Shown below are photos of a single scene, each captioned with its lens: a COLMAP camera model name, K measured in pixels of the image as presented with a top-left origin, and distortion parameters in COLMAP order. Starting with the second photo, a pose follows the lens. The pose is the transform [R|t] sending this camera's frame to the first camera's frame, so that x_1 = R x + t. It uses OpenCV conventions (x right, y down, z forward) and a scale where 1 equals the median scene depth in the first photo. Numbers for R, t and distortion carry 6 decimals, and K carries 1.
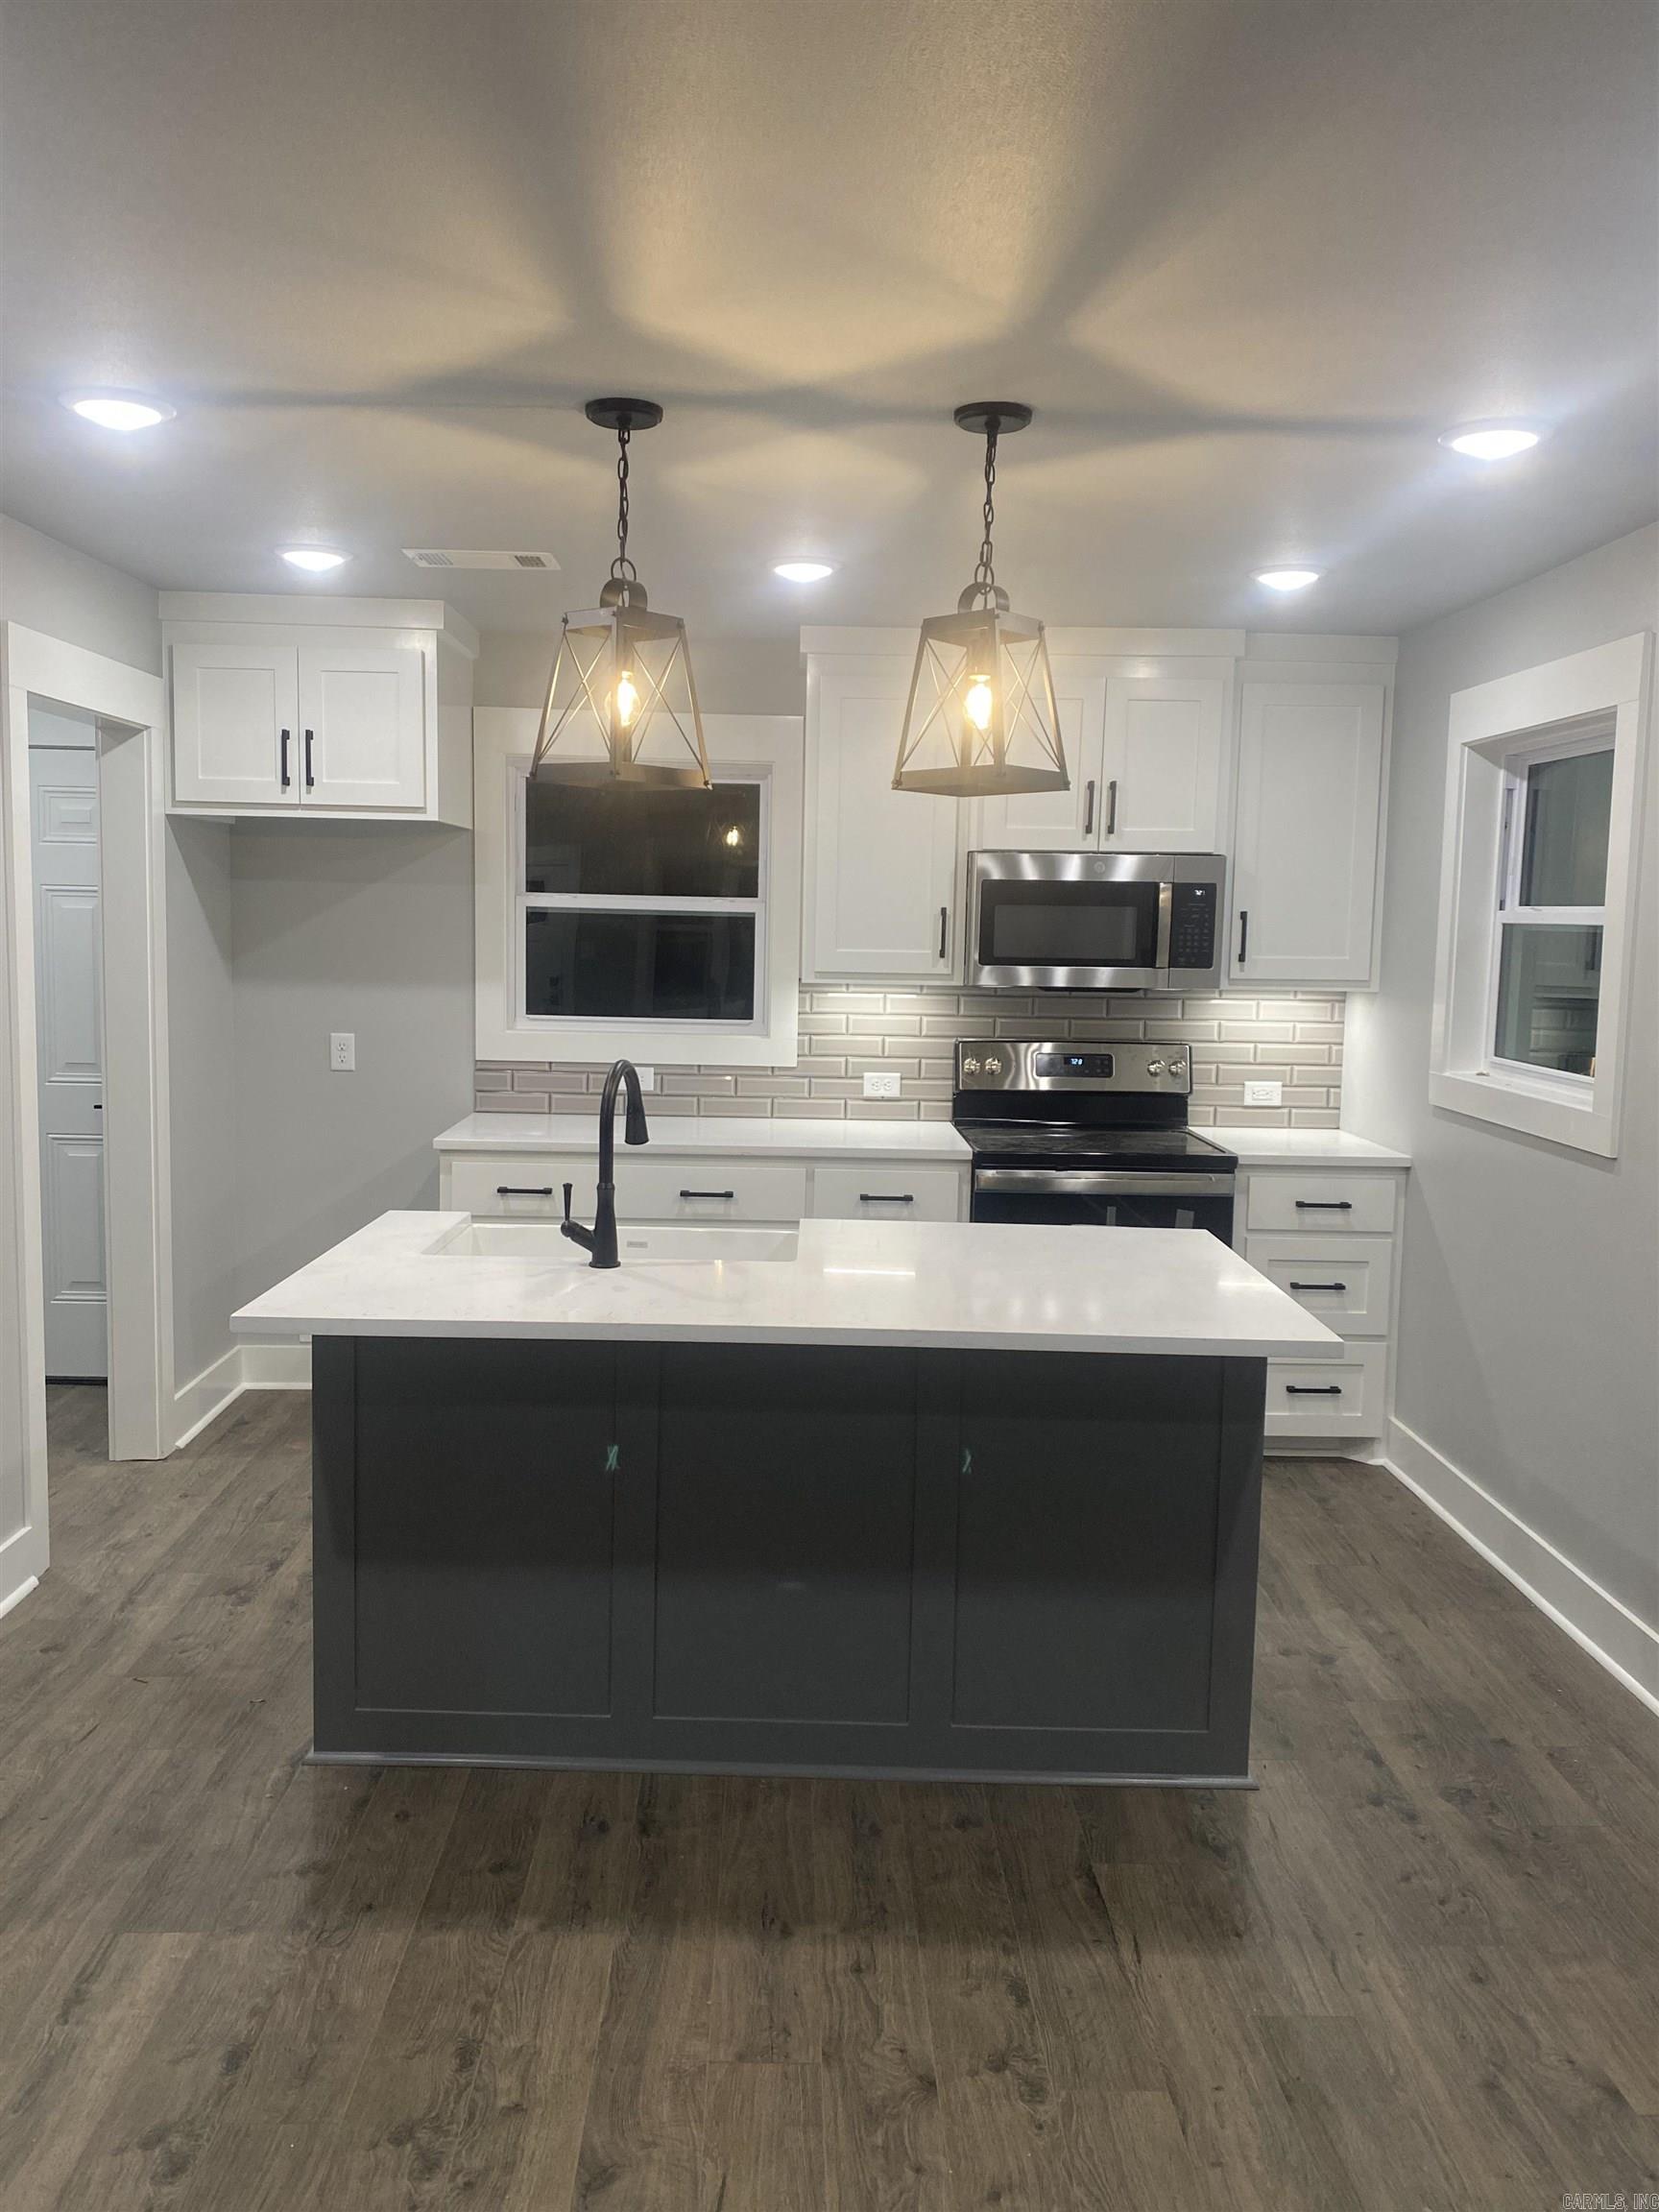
lens RADIAL K [[1674.5, 0, 826.8], [0, 1674.5, 1093.8], [0, 0, 1]] dist [0.026394, -0.069770]
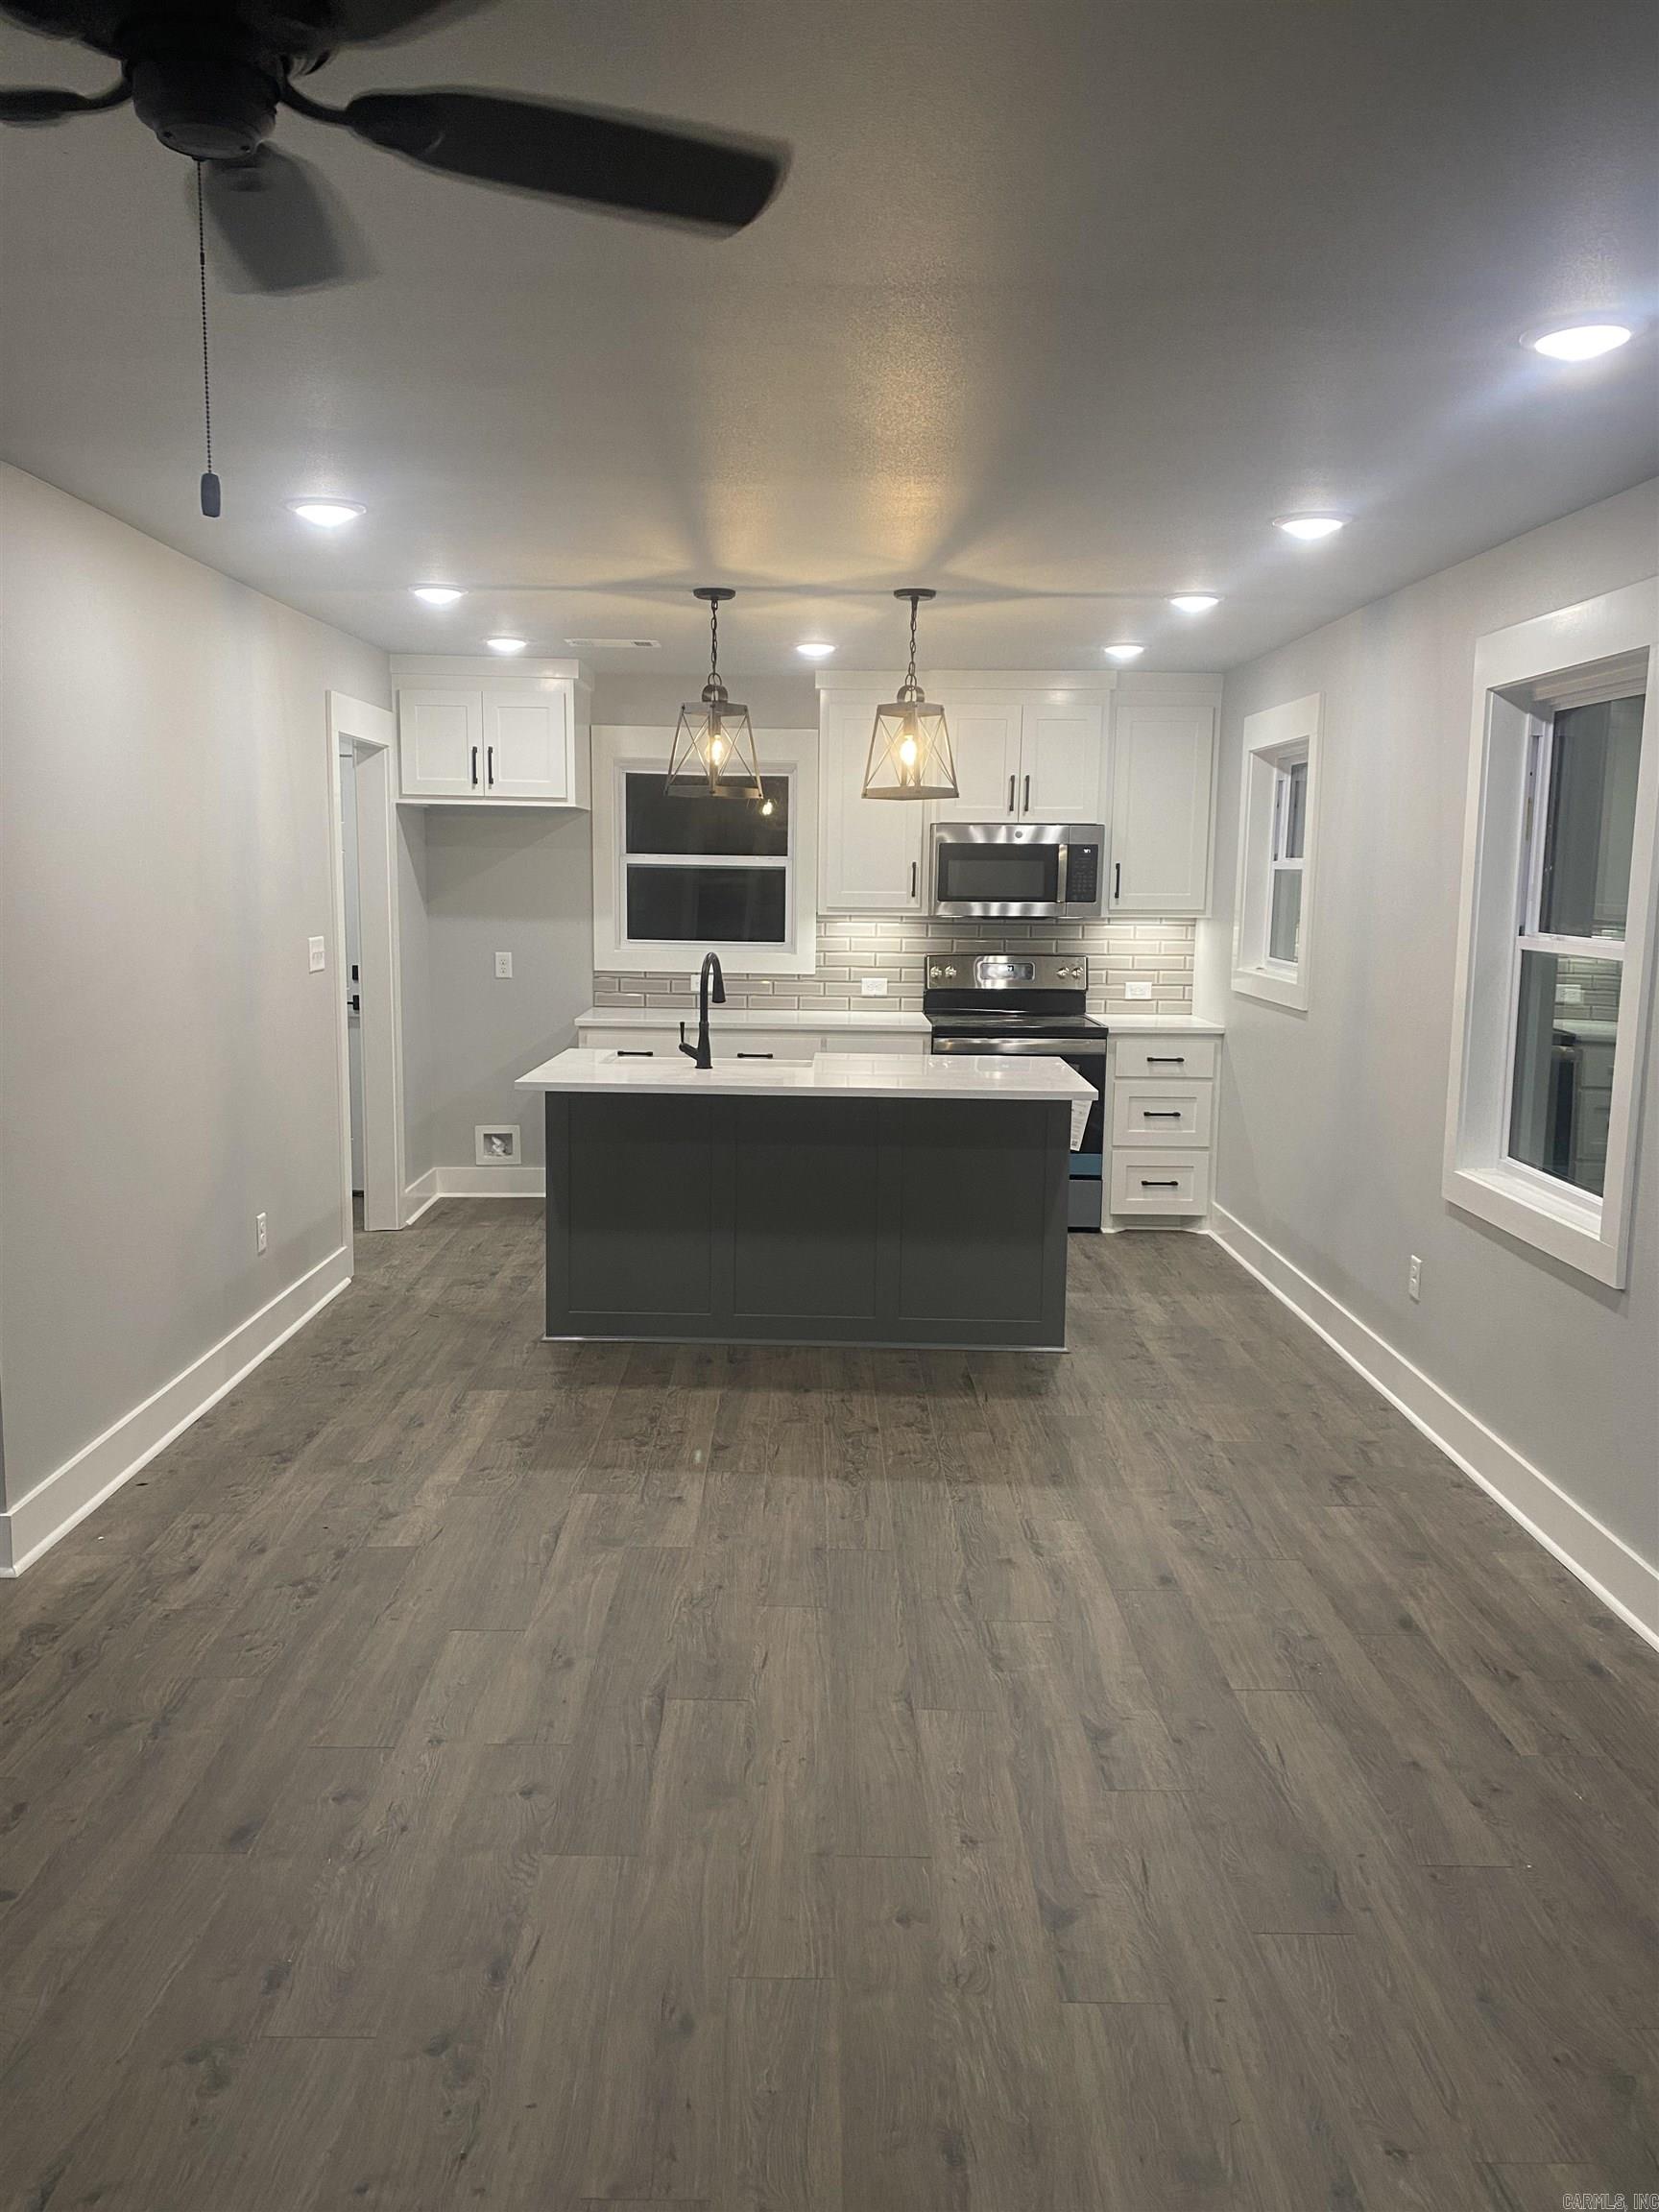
lens RADIAL K [[1674.5, 0, 822.3], [0, 1674.5, 1117.4], [0, 0, 1]] dist [0.026394, -0.069770]
pose [[0.999796, -0.004894, -0.019599, 0.022621], [0.005702, 0.999128, 0.041354, 0.068649], [0.019380, -0.041457, 0.998952, -0.639787]]
